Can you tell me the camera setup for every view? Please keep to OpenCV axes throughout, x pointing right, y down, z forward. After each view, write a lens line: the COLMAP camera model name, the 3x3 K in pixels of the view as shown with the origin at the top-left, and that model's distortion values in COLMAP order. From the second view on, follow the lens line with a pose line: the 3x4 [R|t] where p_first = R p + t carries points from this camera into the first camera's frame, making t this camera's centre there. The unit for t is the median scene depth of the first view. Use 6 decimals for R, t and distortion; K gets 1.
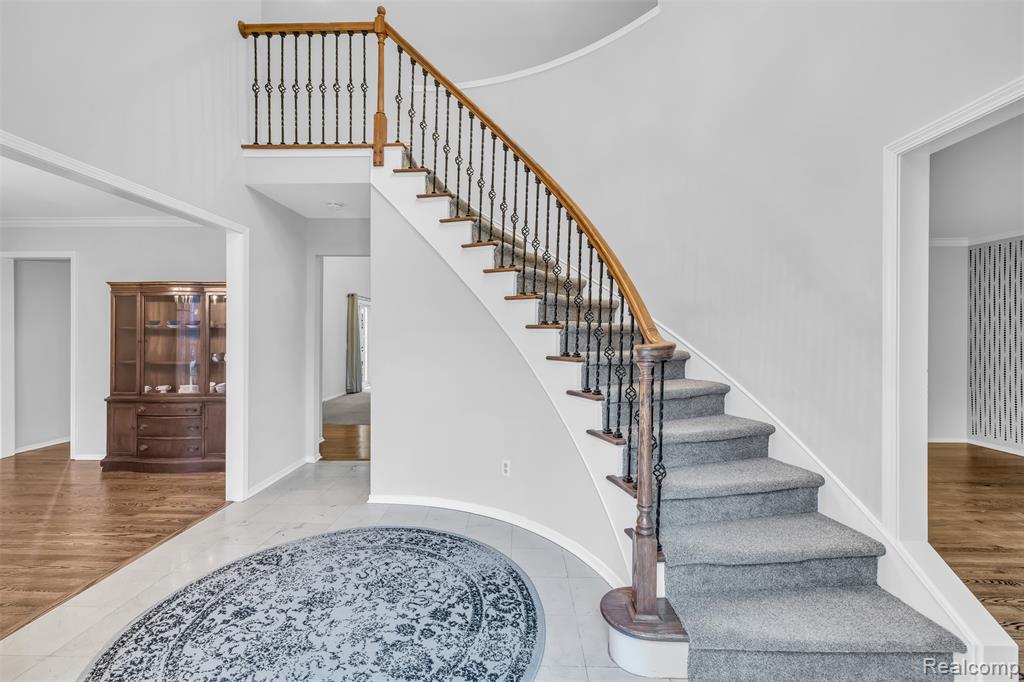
lens RADIAL K [[433.0, 0, 508.7], [0, 433.0, 335.5], [0, 0, 1]] dist [0.000514, -0.000229]
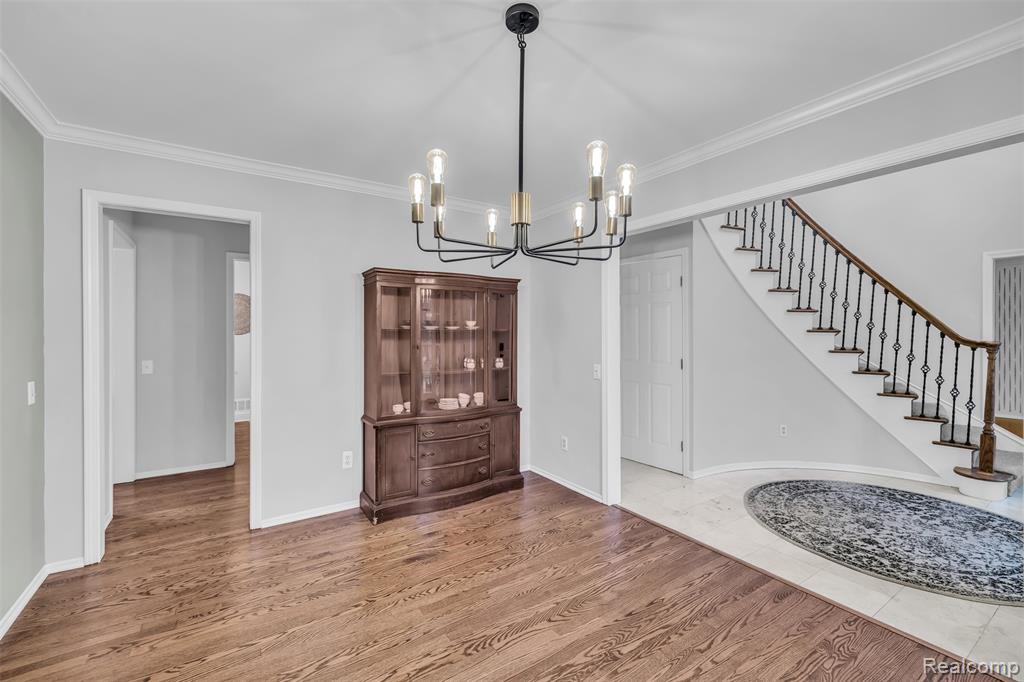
lens RADIAL K [[433.0, 0, 508.7], [0, 433.0, 335.5], [0, 0, 1]] dist [0.000514, -0.000229]
pose [[0.822459, -0.005020, 0.568802, -2.121949], [0.003487, 0.999987, 0.003782, -0.016633], [-0.568813, -0.001127, 0.822466, 0.481238]]
